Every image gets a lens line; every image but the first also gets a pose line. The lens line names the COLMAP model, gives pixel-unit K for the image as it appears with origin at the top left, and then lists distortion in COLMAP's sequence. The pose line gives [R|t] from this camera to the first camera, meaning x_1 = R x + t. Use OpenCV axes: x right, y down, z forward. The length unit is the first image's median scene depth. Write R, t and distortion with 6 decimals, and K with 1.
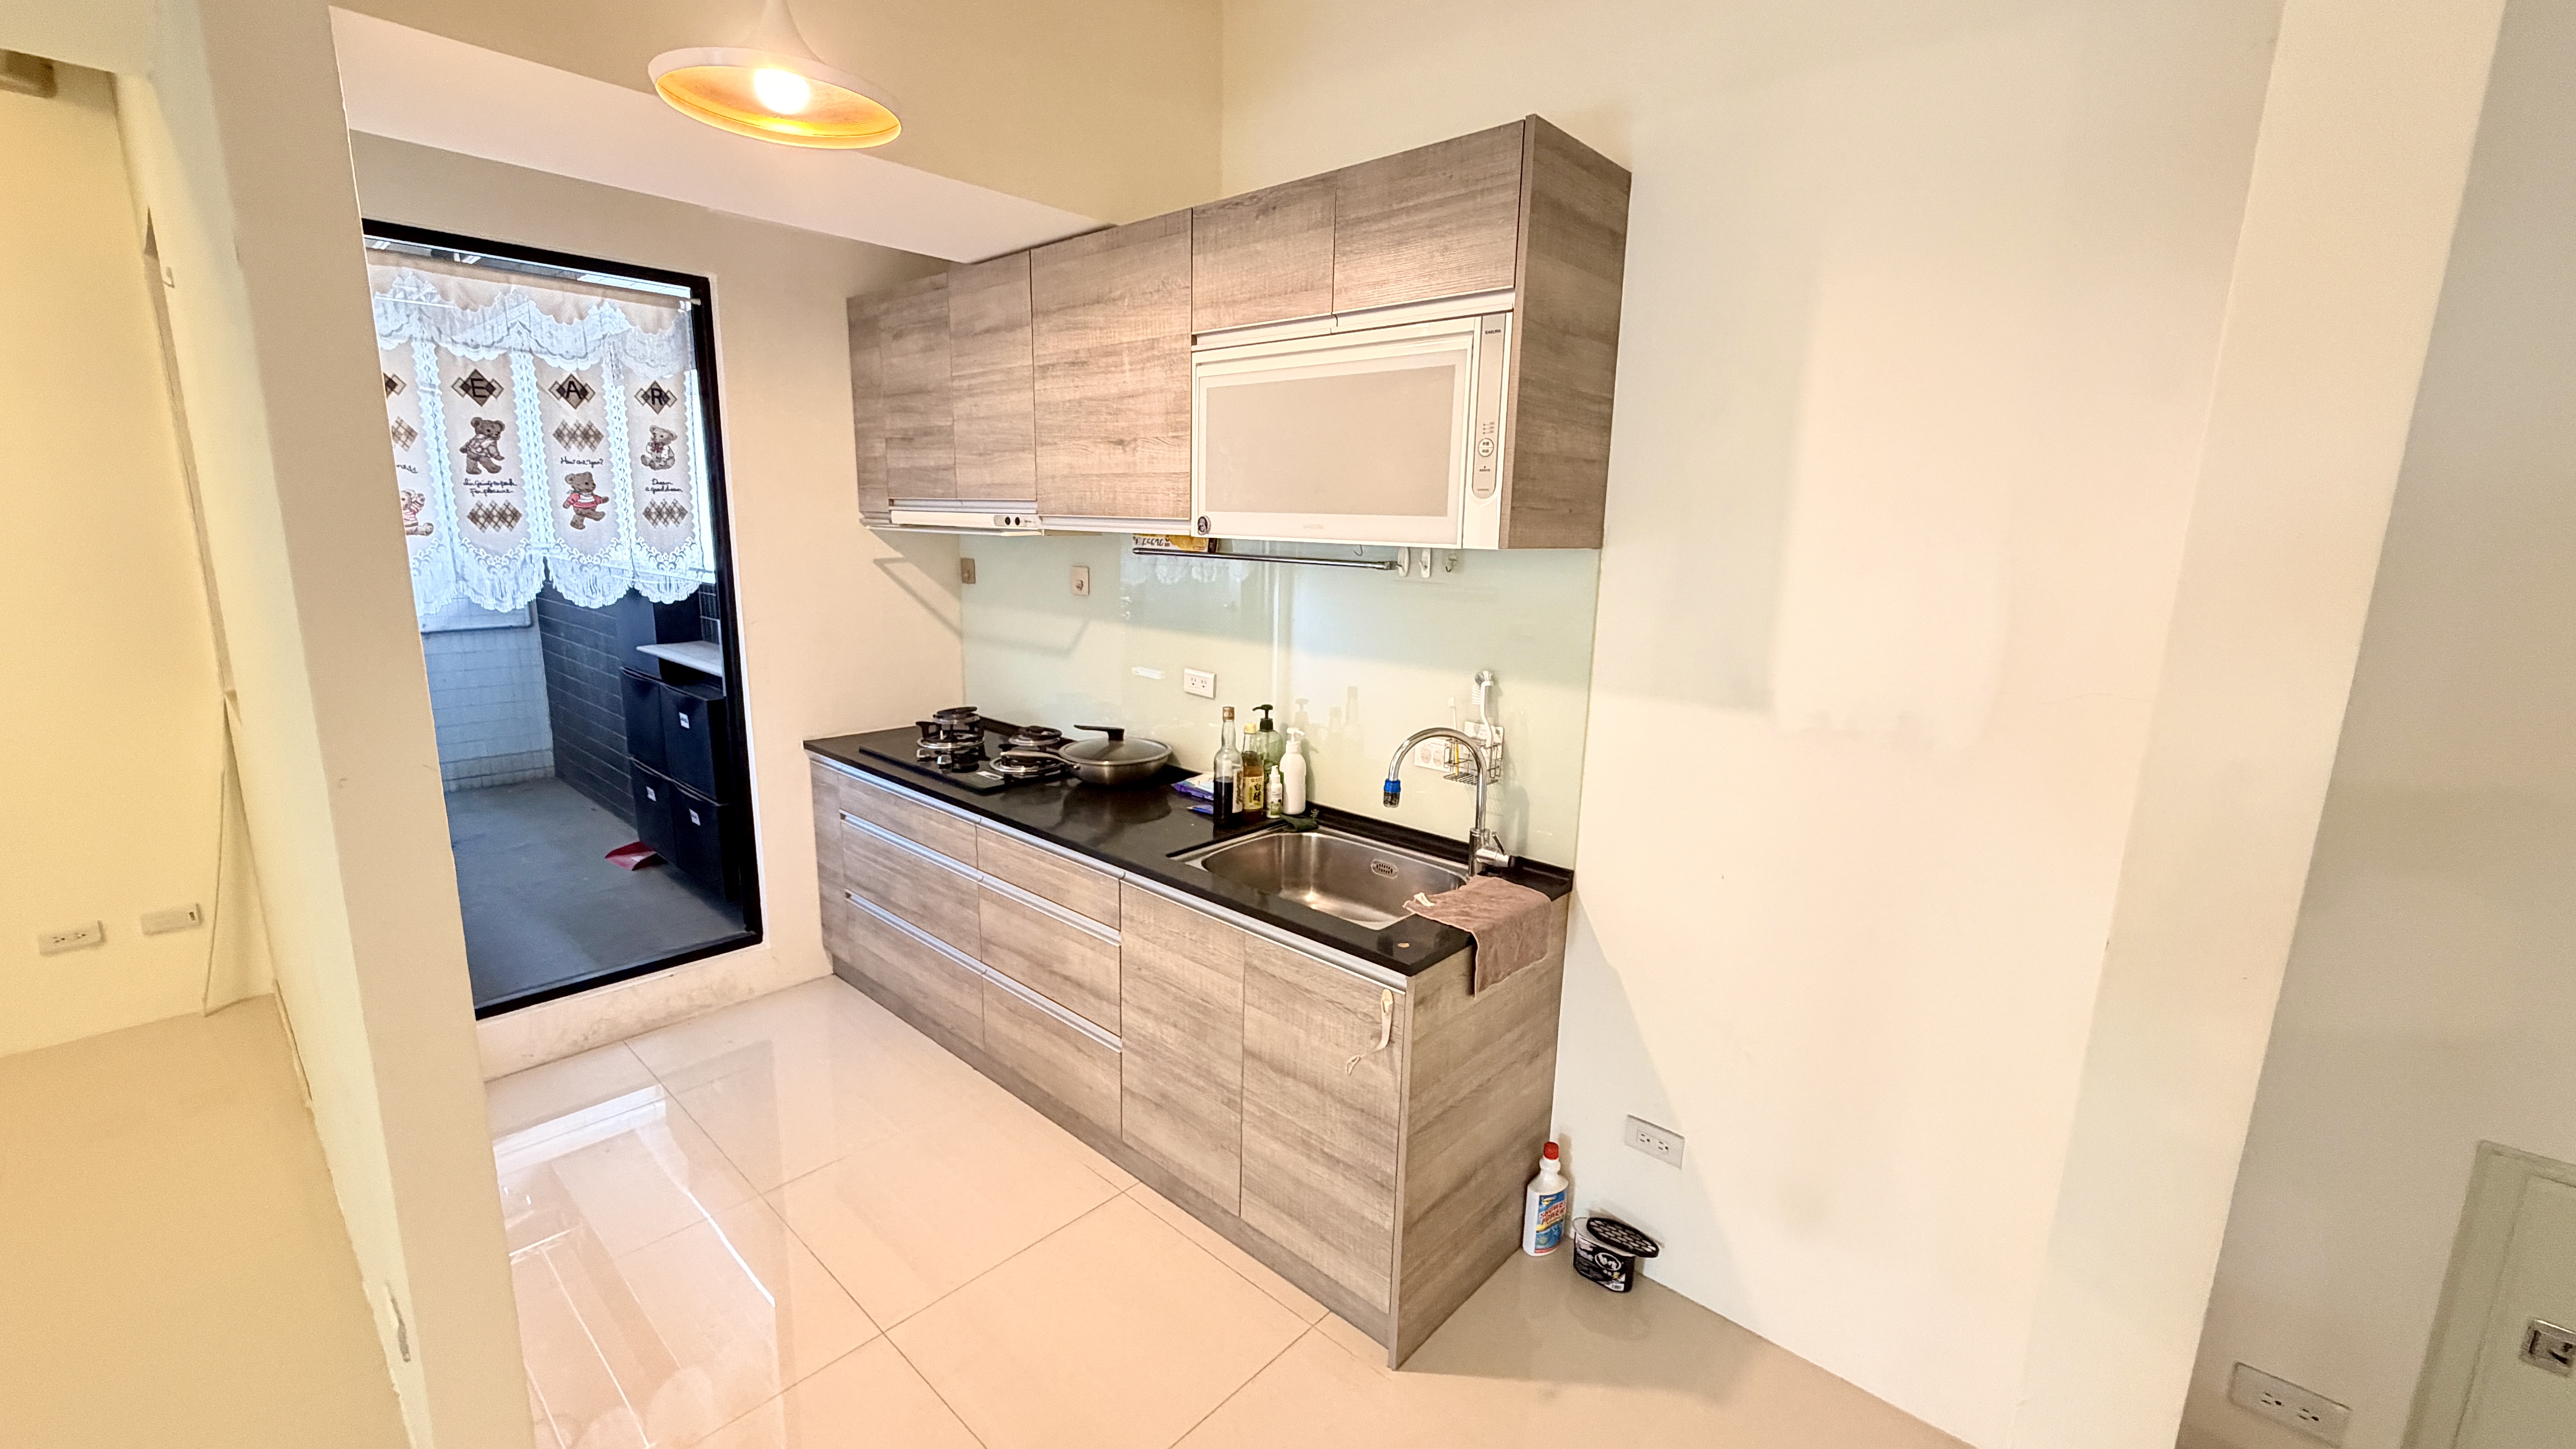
lens RADIAL K [[1021.2, 0, 1281.6], [0, 1021.2, 725.1], [0, 0, 1]] dist [0.001005, 0.000020]
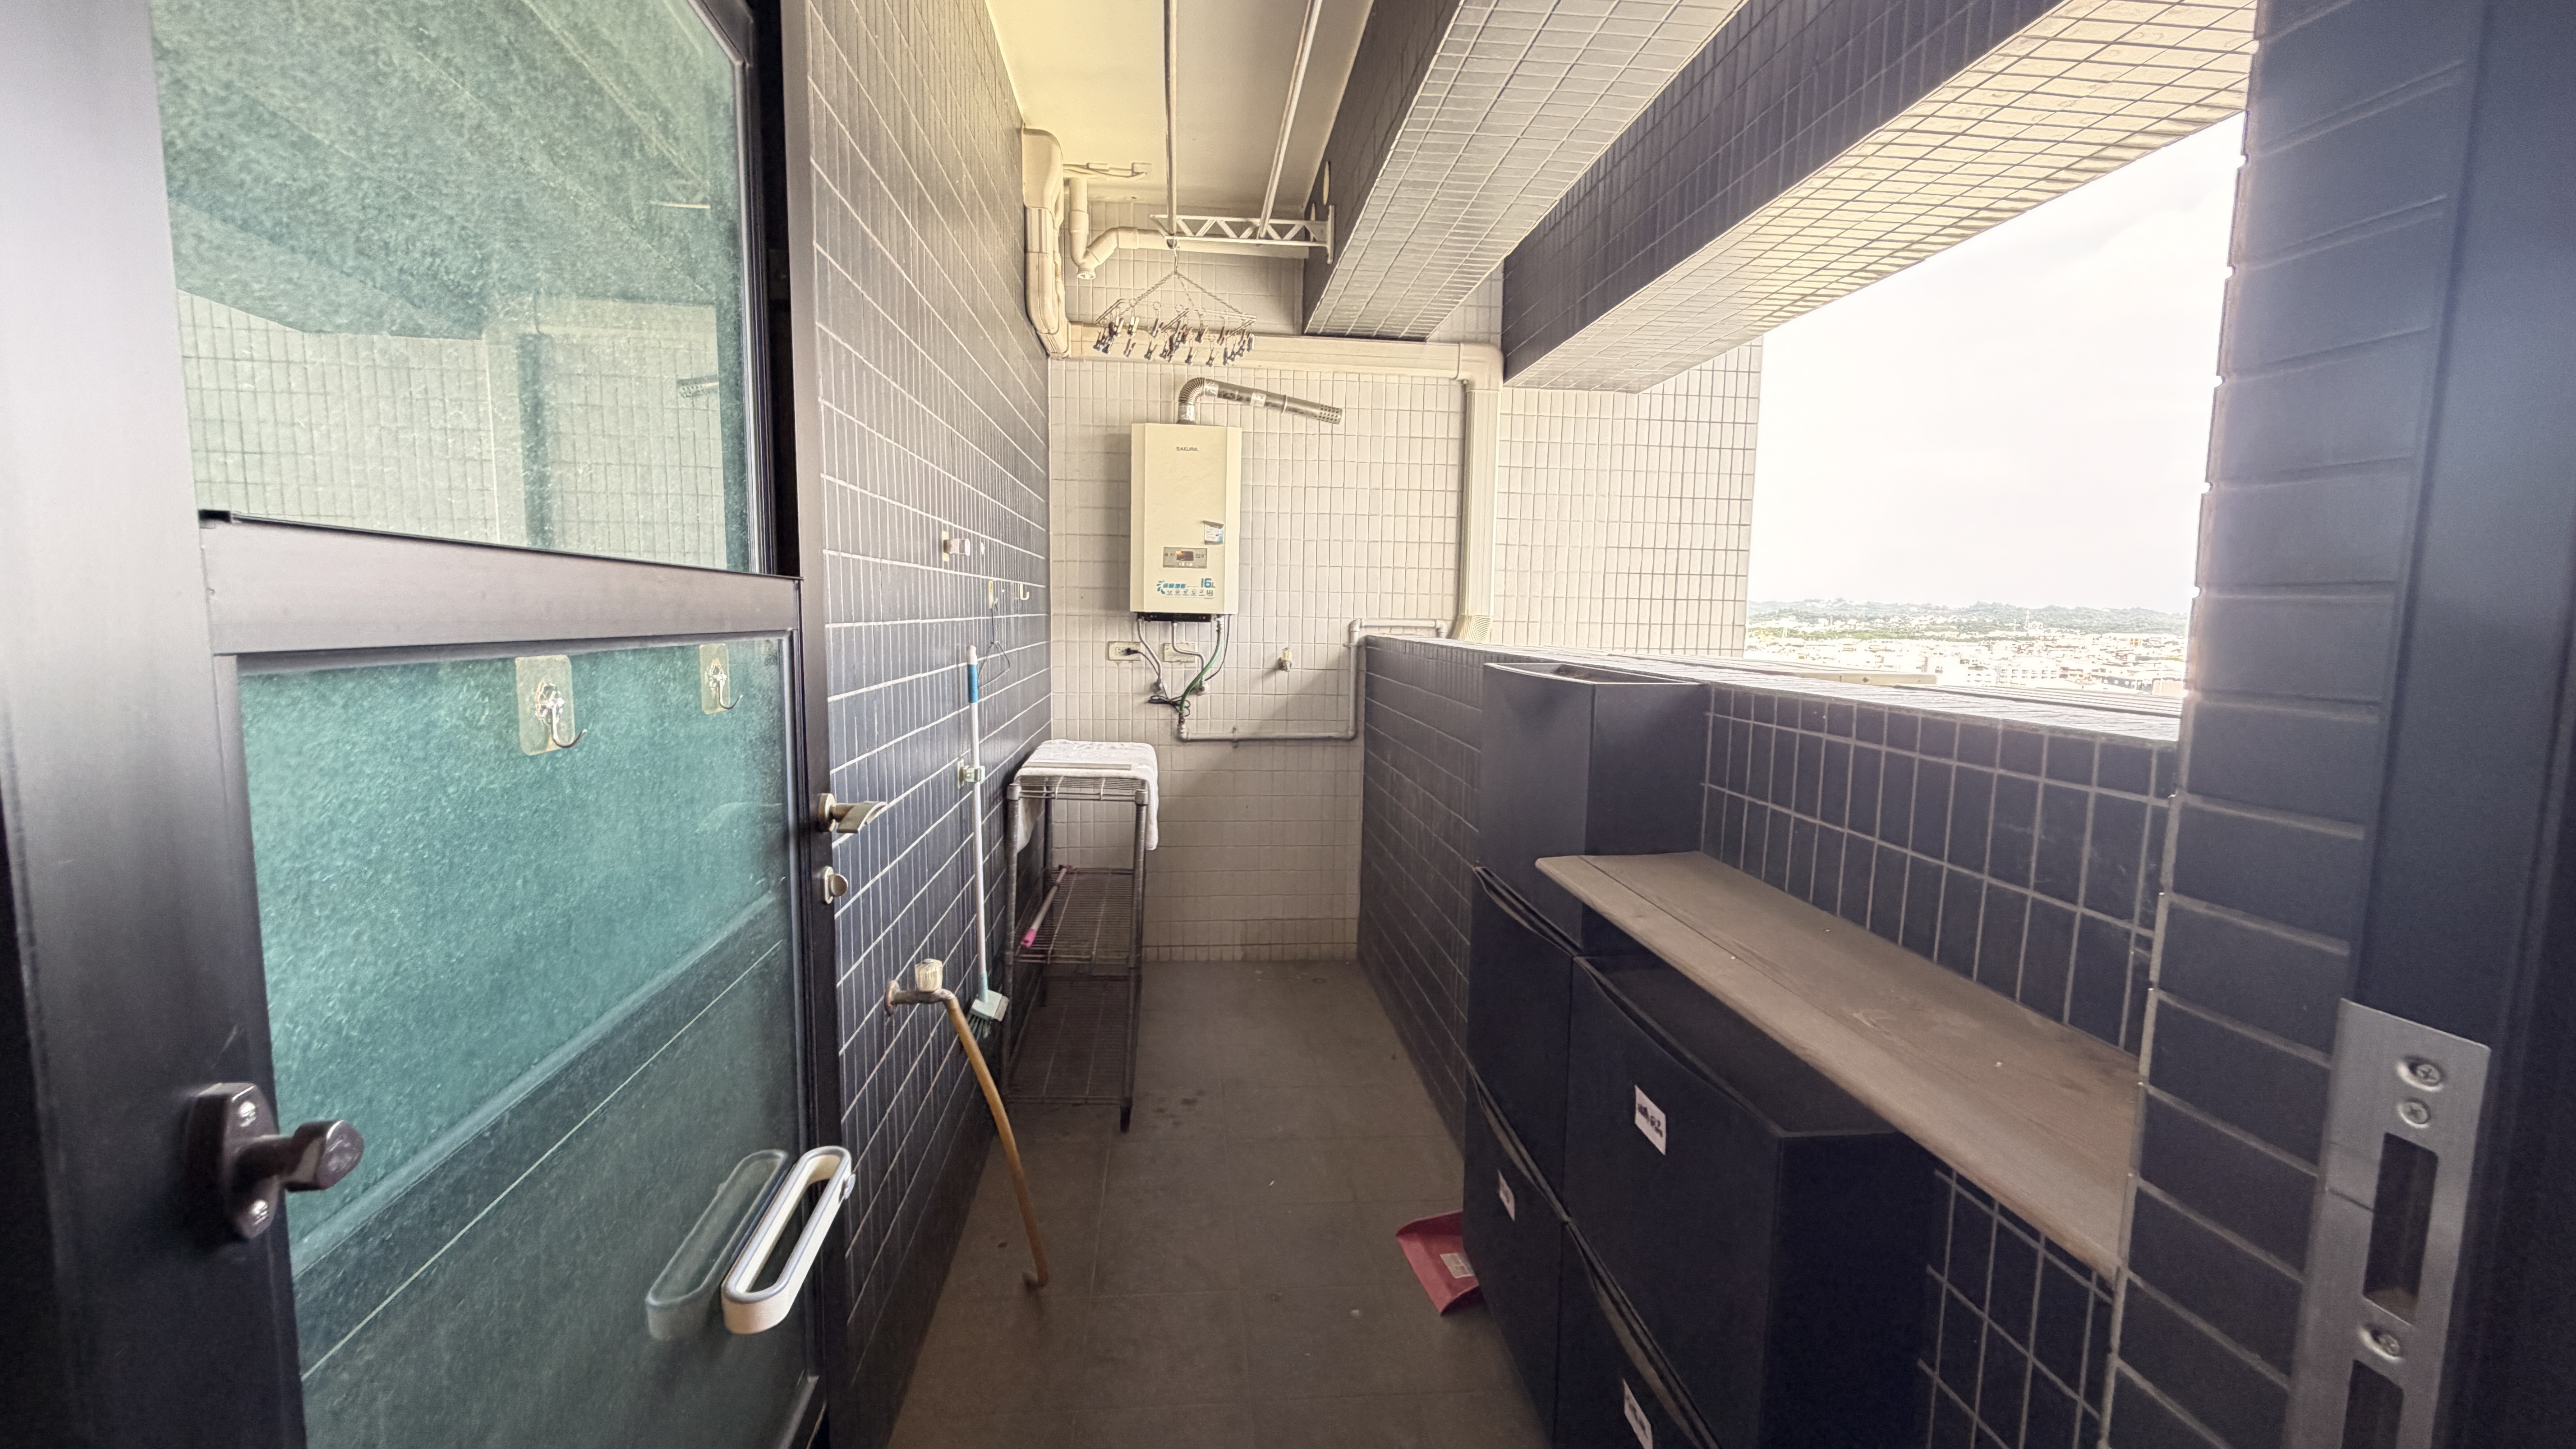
lens RADIAL K [[1021.2, 0, 1285.4], [0, 1021.2, 720.1], [0, 0, 1]] dist [0.001005, 0.000020]
pose [[0.747063, 0.067575, -0.661310, -0.904848], [-0.131566, 0.990171, -0.047447, -0.198298], [0.651604, 0.122452, 0.748611, 1.297183]]
